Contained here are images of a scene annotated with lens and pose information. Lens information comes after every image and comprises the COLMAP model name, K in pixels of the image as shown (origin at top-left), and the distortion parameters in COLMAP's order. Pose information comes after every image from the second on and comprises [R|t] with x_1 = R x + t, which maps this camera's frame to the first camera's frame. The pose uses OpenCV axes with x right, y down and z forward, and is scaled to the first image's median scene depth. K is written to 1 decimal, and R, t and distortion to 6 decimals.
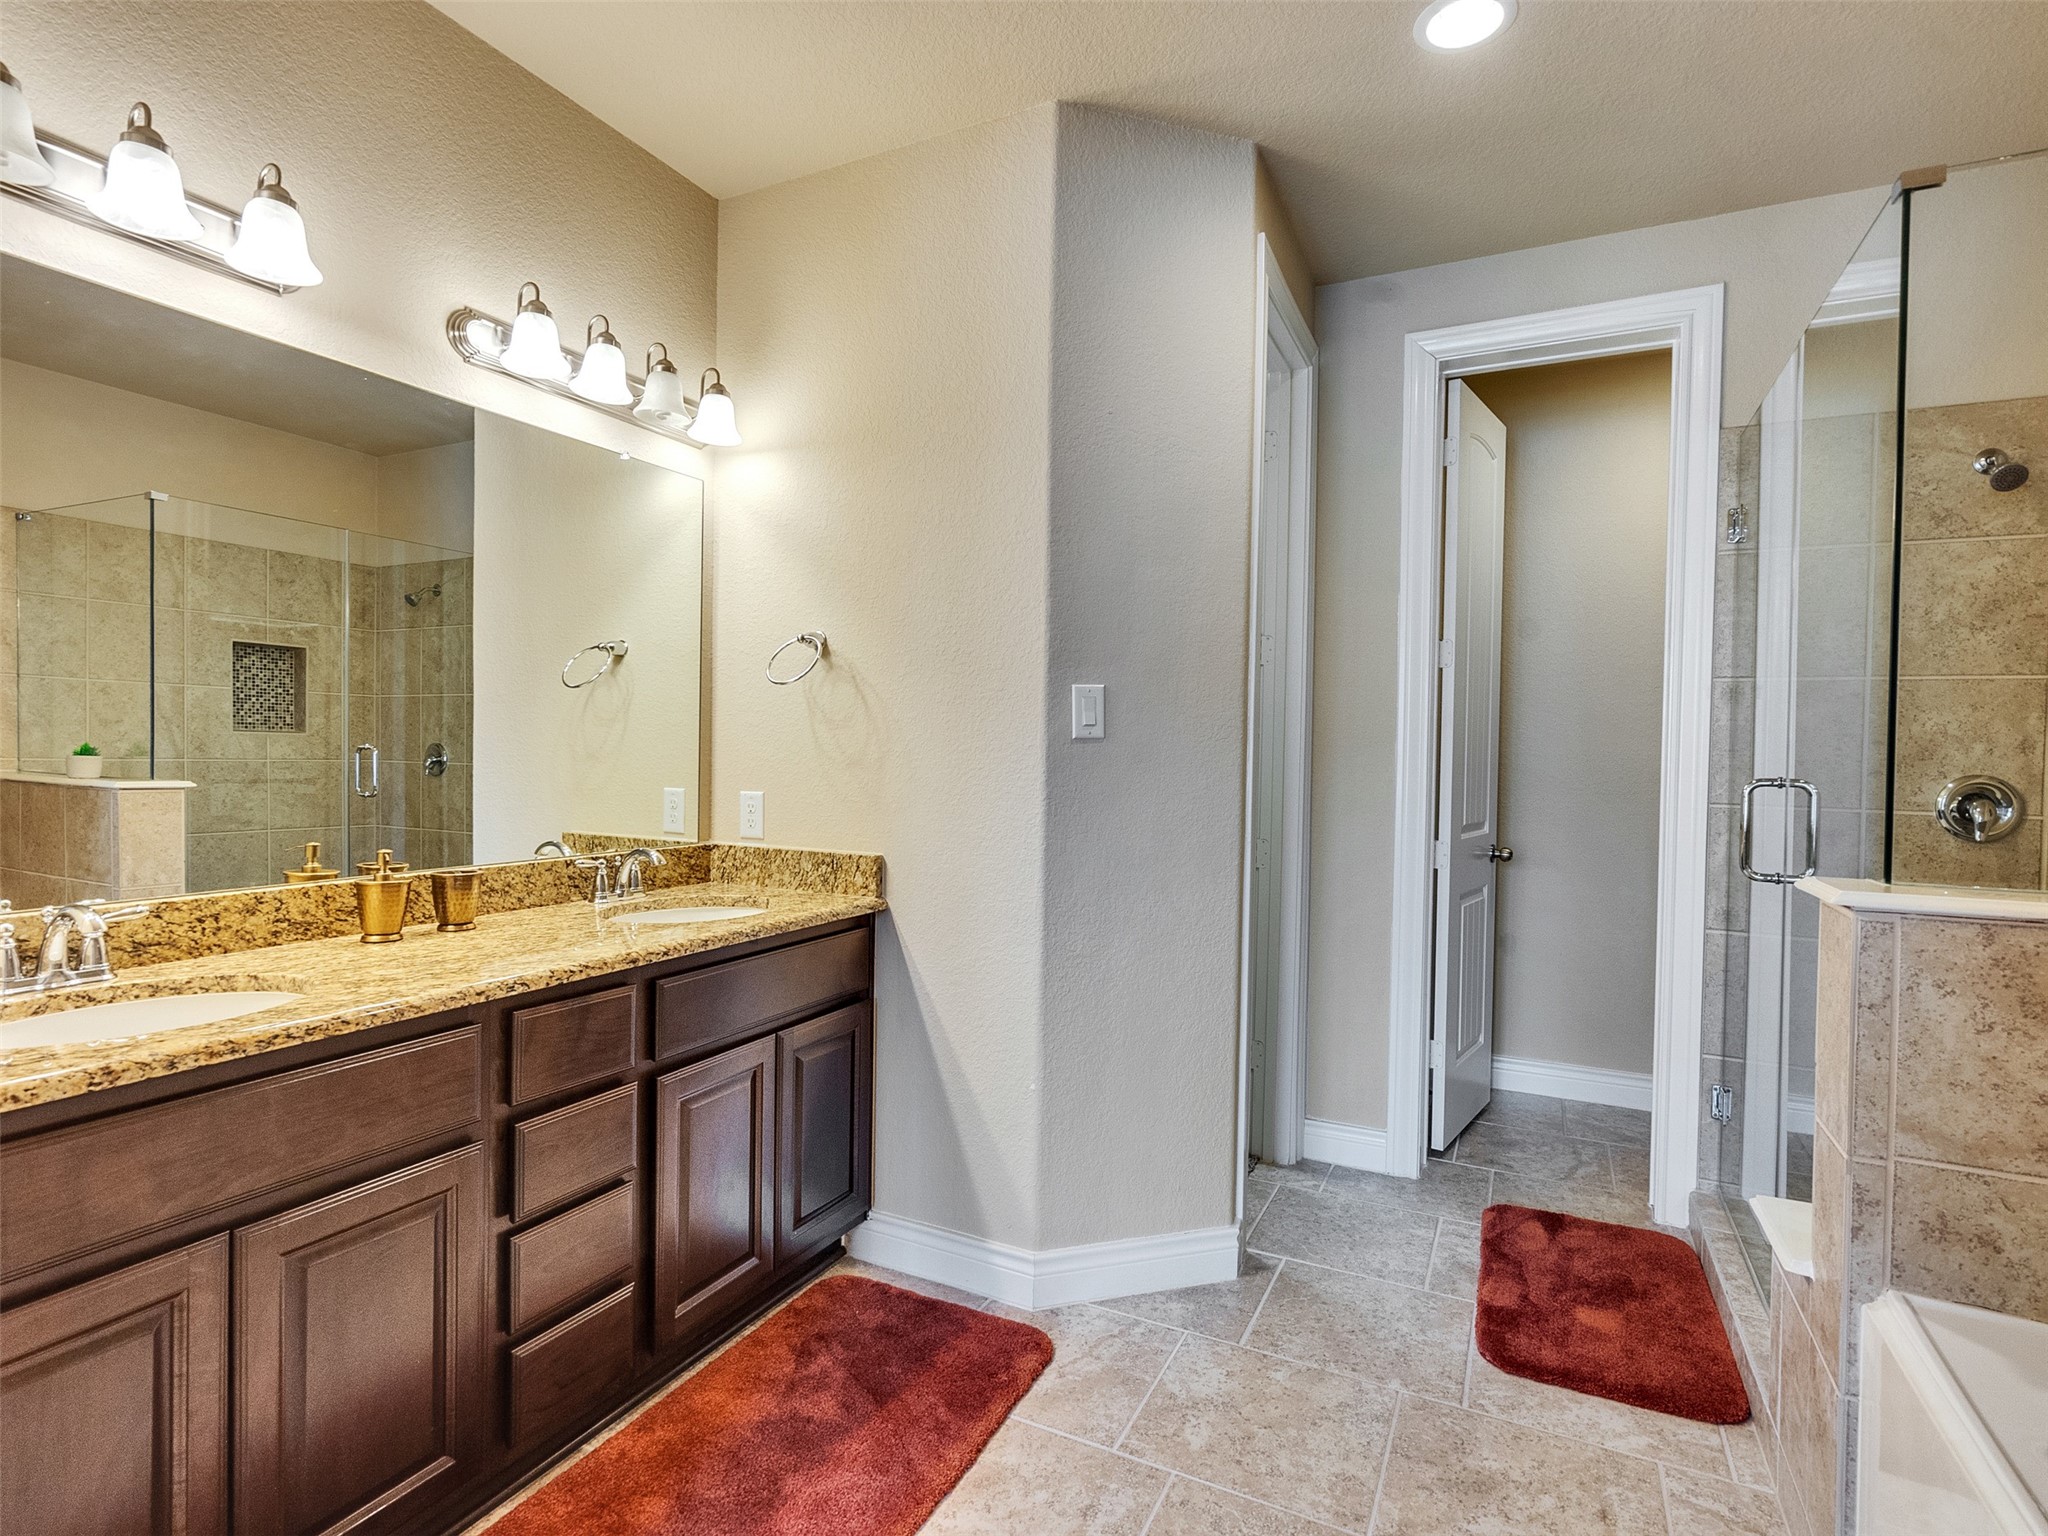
lens RADIAL K [[1045.9, 0, 1015.1], [0, 1045.9, 765.6], [0, 0, 1]] dist [-0.006803, 0.003711]
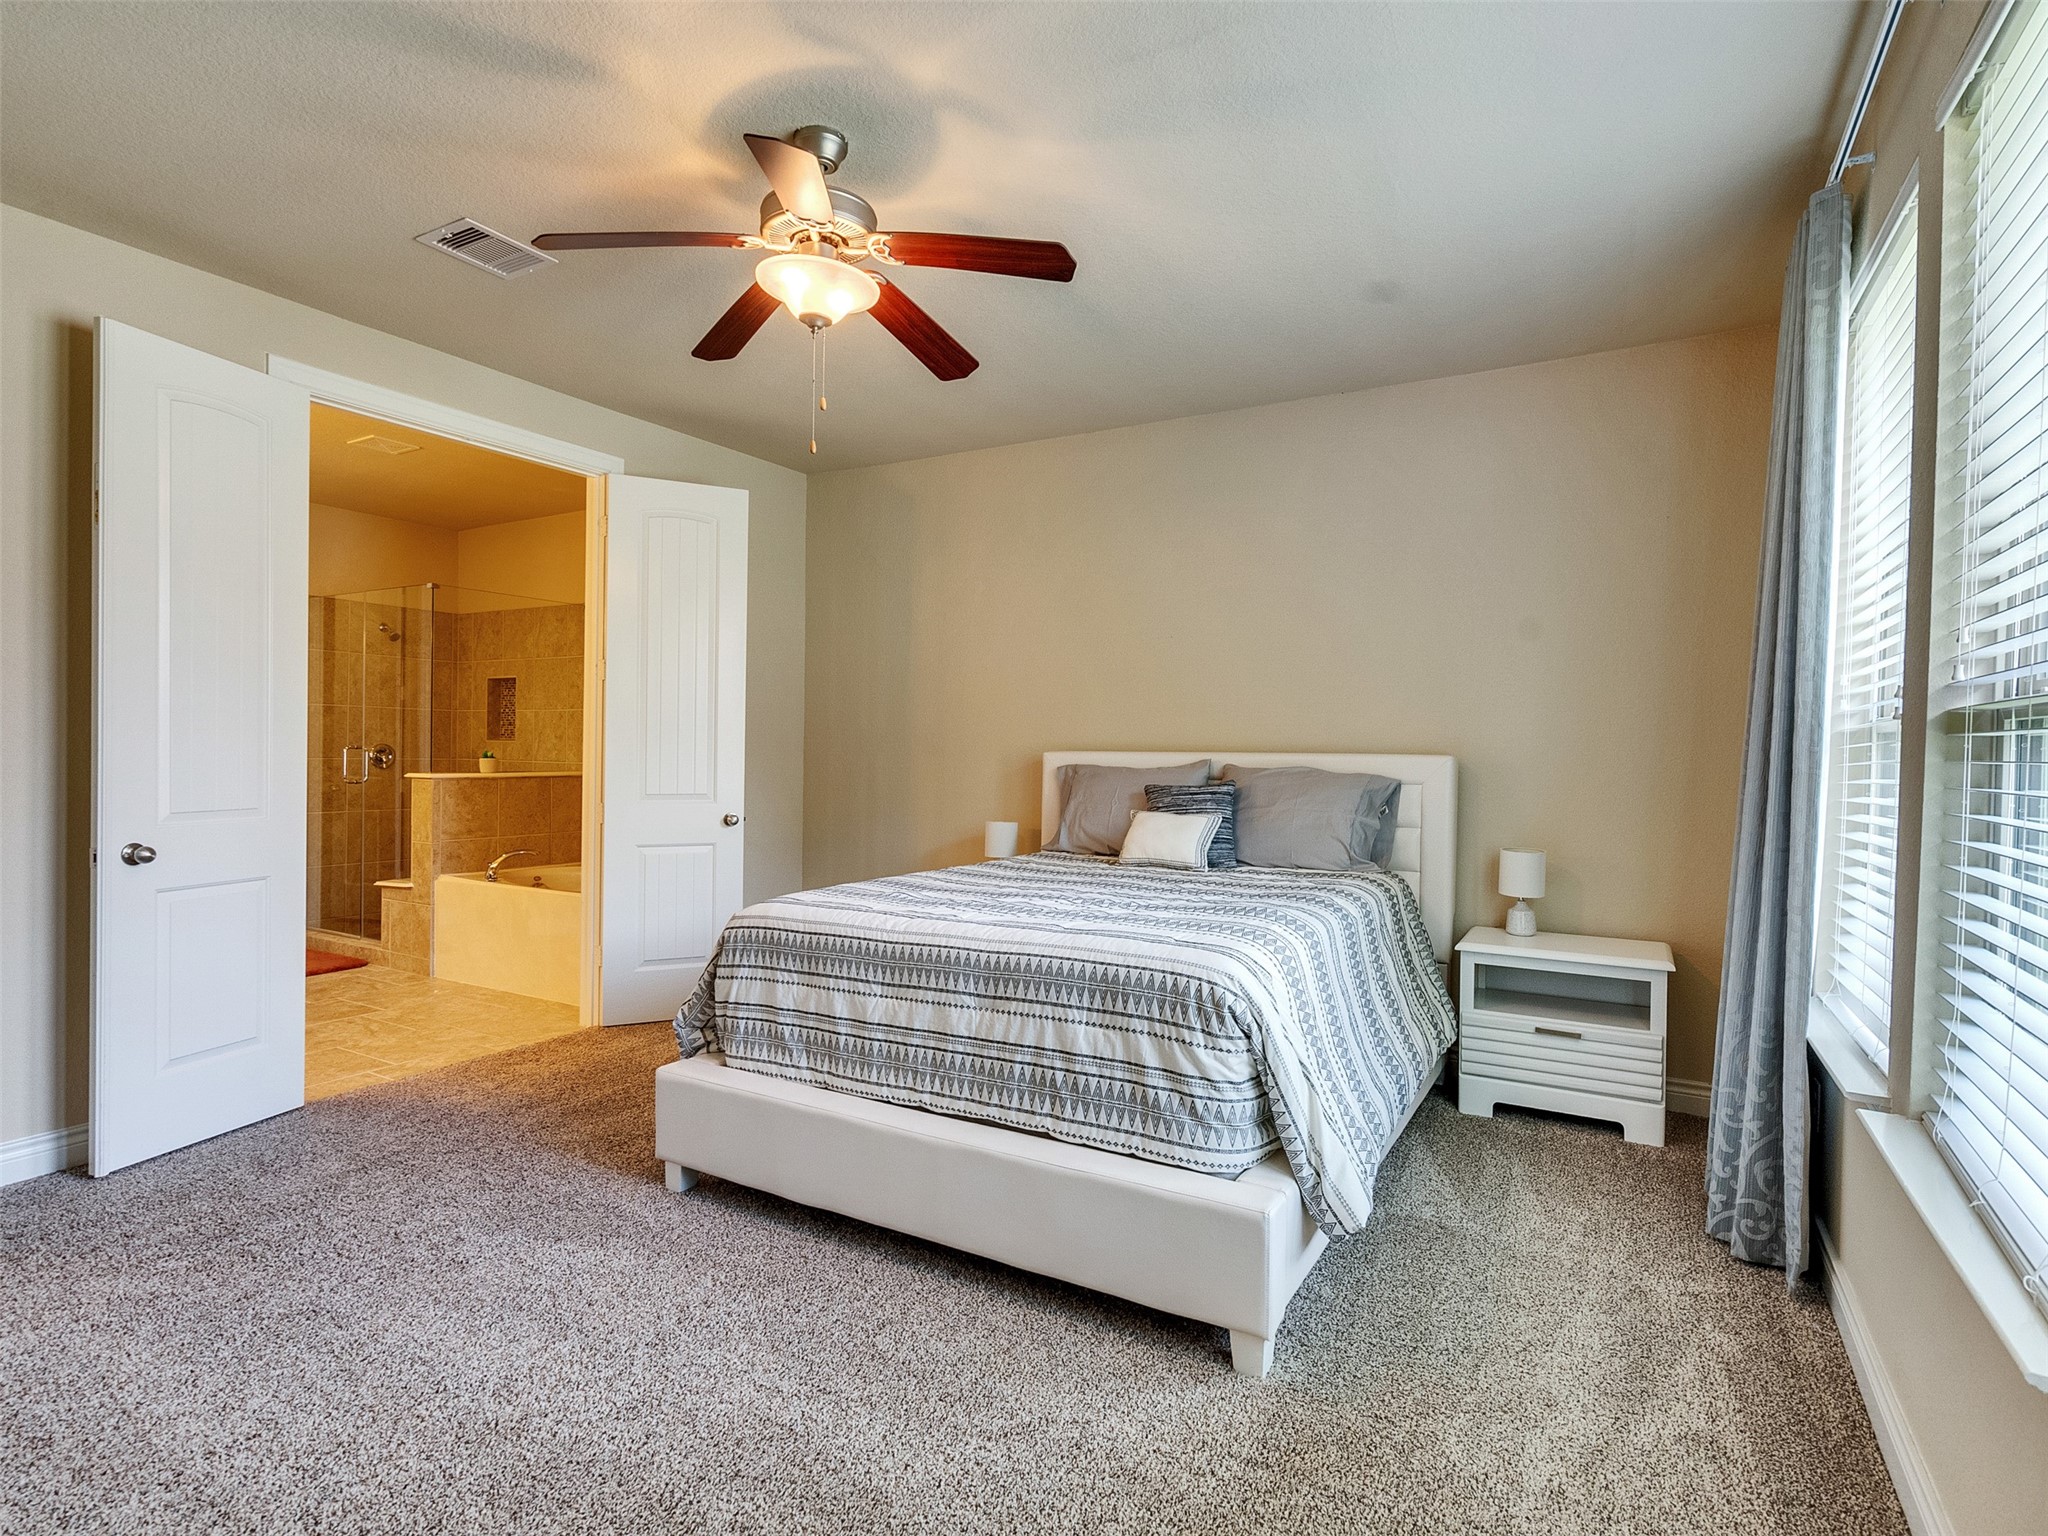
lens RADIAL K [[1045.9, 0, 1017.0], [0, 1045.9, 755.9], [0, 0, 1]] dist [-0.006803, 0.003711]
pose [[0.060509, -0.022201, 0.997921, -1.766809], [0.001354, 0.999754, 0.022159, -0.017712], [-0.998167, 0.000010, 0.060524, -0.844111]]
